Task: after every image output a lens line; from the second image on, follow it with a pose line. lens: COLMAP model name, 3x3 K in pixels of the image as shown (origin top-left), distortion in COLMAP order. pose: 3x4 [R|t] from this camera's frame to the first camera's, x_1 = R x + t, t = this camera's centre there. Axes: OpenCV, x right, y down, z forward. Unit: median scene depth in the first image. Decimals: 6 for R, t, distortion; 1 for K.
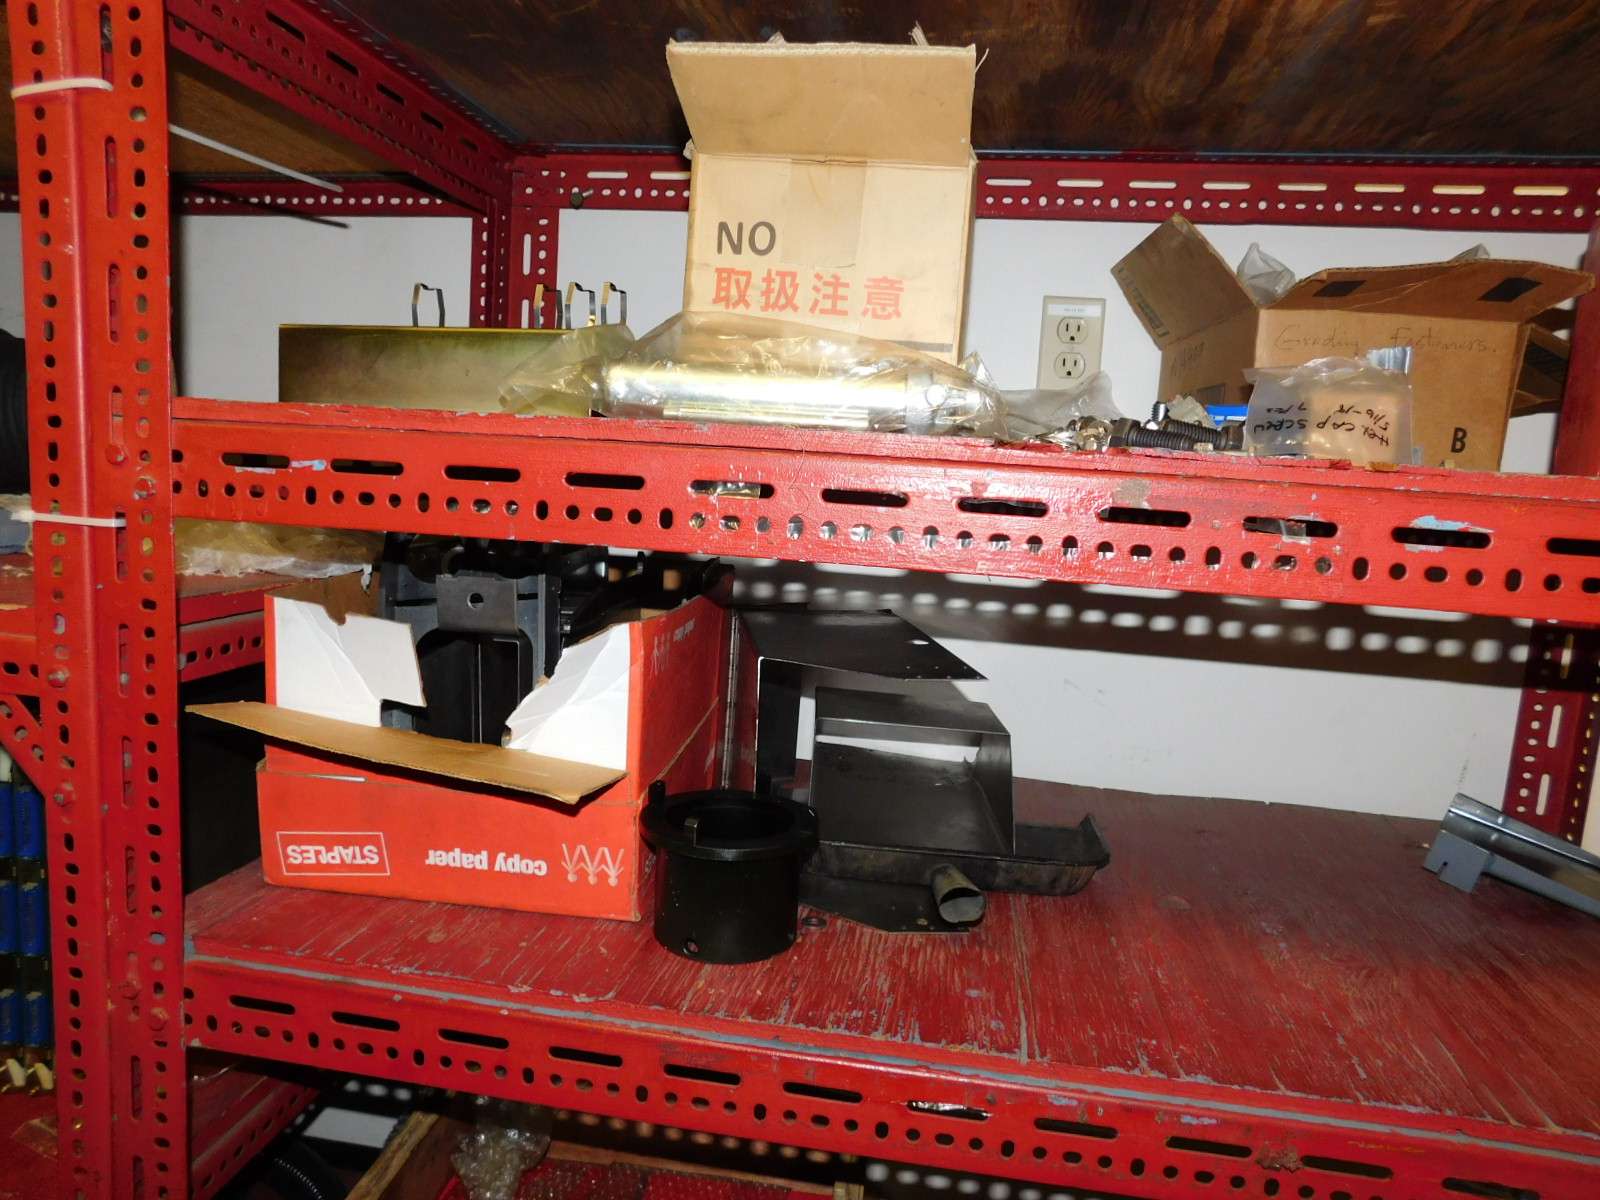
lens RADIAL K [[1072.6, 0, 792.0], [0, 1072.6, 605.2], [0, 0, 1]] dist [-0.052884, 0.038810]
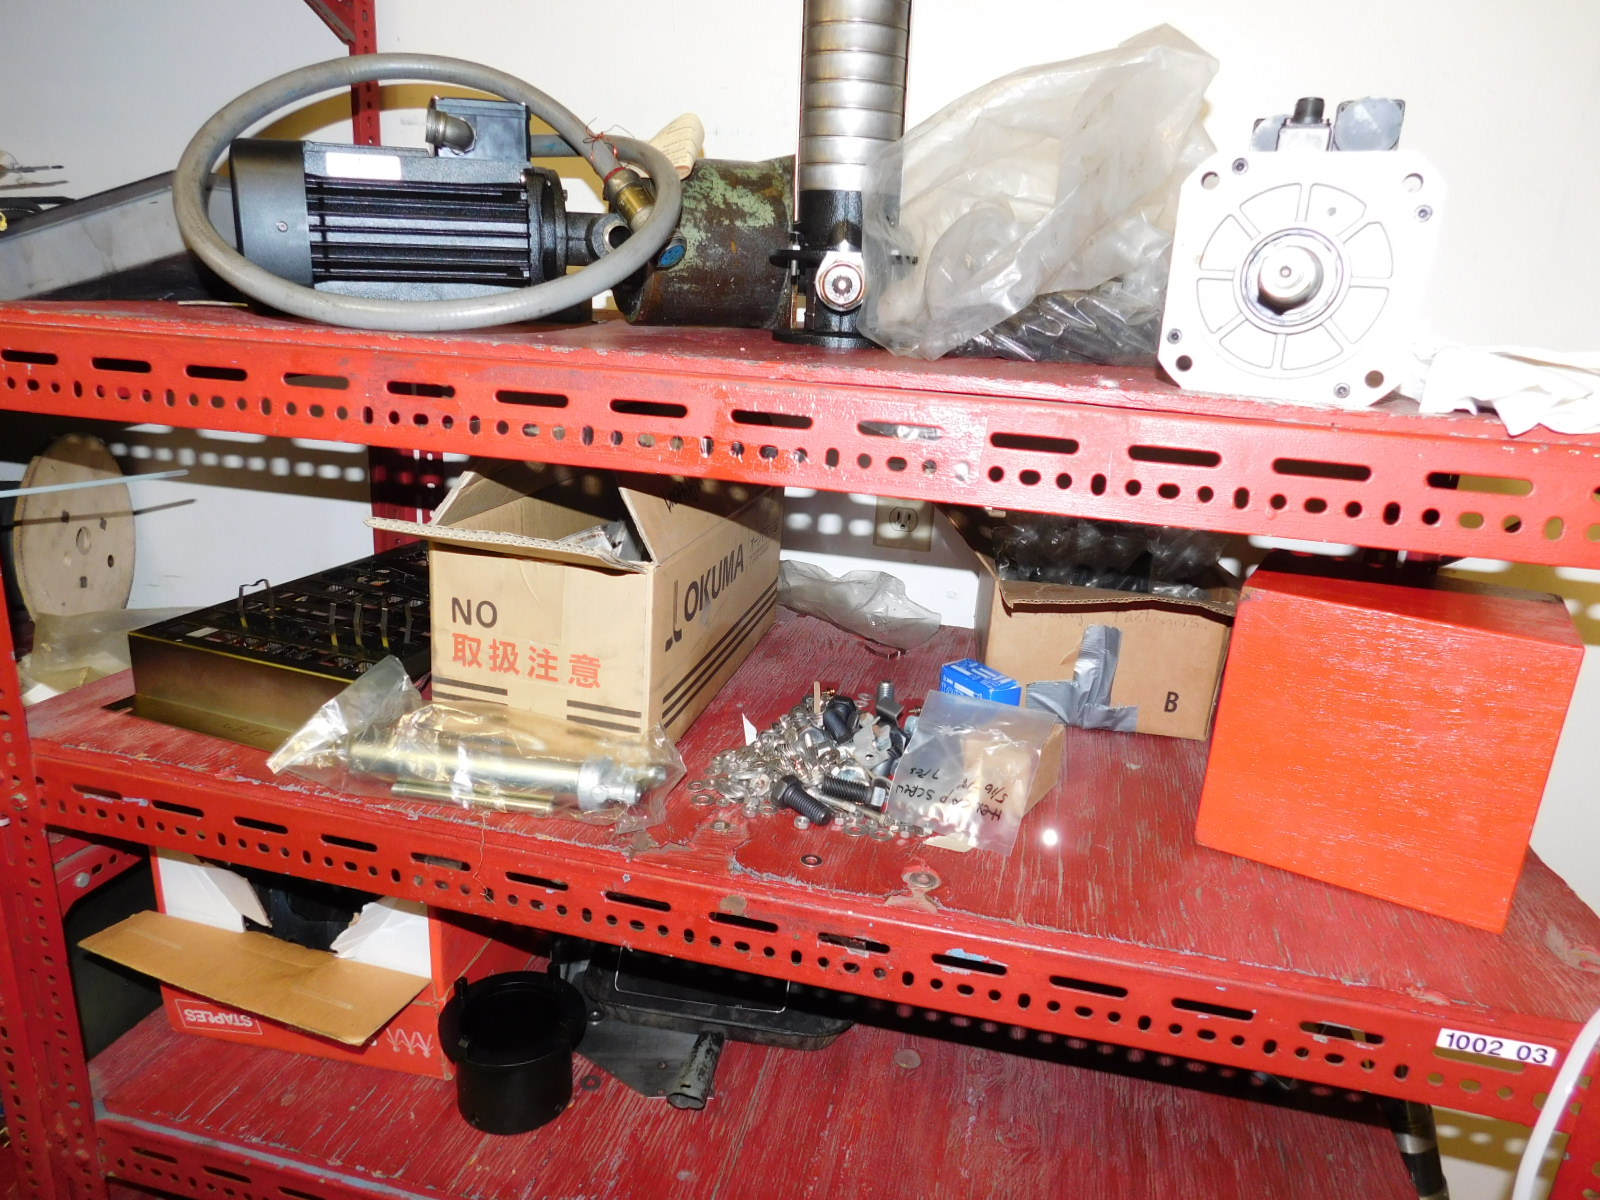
lens RADIAL K [[1072.6, 0, 808.0], [0, 1072.6, 590.9], [0, 0, 1]] dist [-0.052884, 0.038810]
pose [[0.997451, 0.023248, -0.067465, 0.401450], [-0.011580, 0.985644, 0.168440, -0.565031], [0.070413, -0.167229, 0.983400, -0.134360]]
